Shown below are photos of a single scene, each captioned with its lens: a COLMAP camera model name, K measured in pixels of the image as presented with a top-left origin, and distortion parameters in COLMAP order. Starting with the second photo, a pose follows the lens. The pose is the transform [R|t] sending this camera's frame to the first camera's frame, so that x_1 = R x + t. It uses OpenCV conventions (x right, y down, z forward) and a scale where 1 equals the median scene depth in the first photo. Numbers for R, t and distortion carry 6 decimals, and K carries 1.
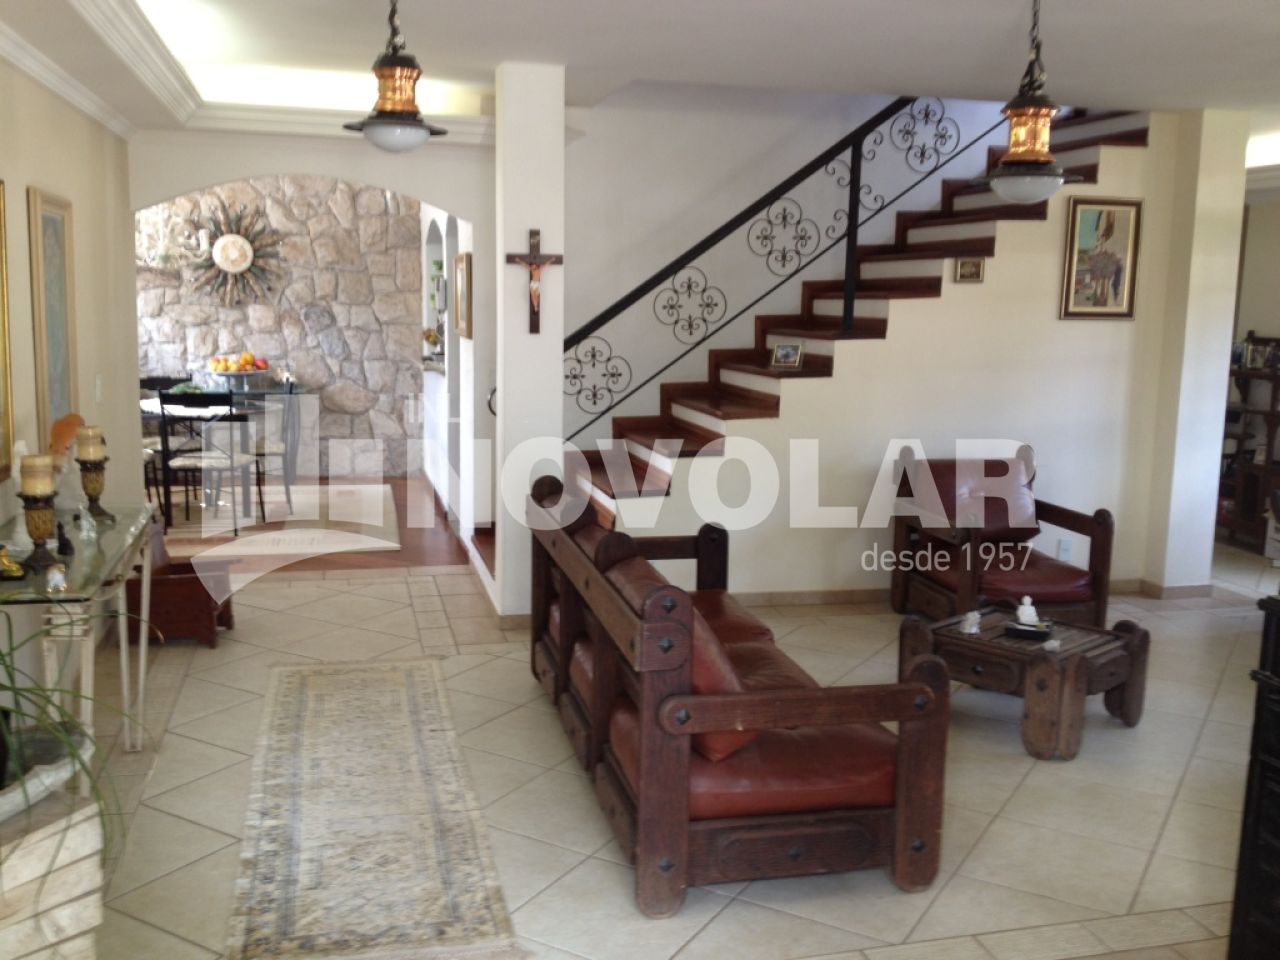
lens RADIAL K [[1233.6, 0, 640.0], [0, 1233.6, 480.0], [0, 0, 1]] dist [0.179904, -0.268969]
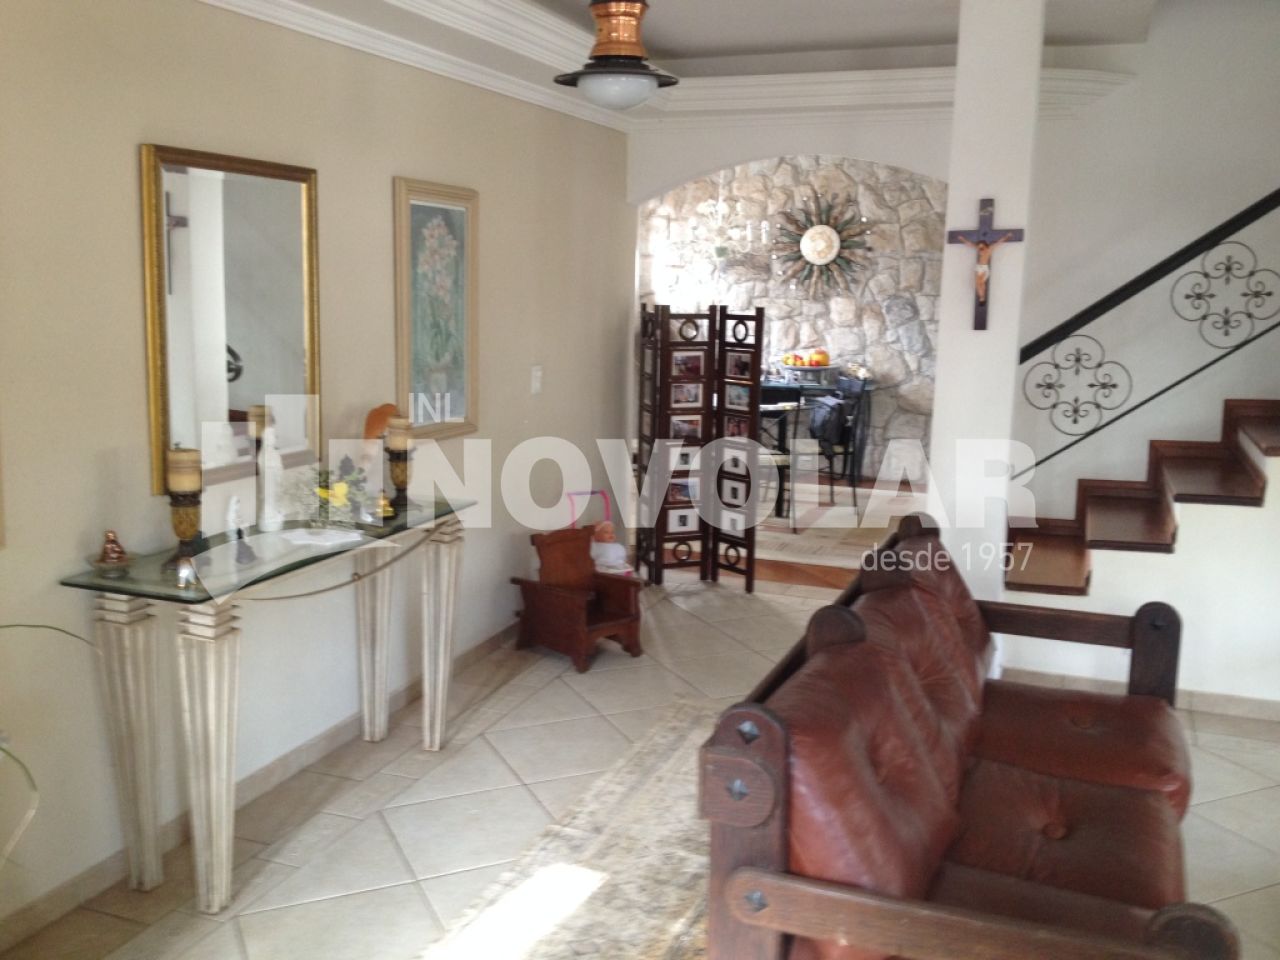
lens RADIAL K [[1233.6, 0, 640.0], [0, 1233.6, 480.0], [0, 0, 1]] dist [0.179904, -0.268969]
pose [[0.831001, 0.088188, -0.549236, 0.104982], [-0.085141, 0.995884, 0.031084, -0.016568], [0.549717, 0.020931, 0.835089, 0.121110]]
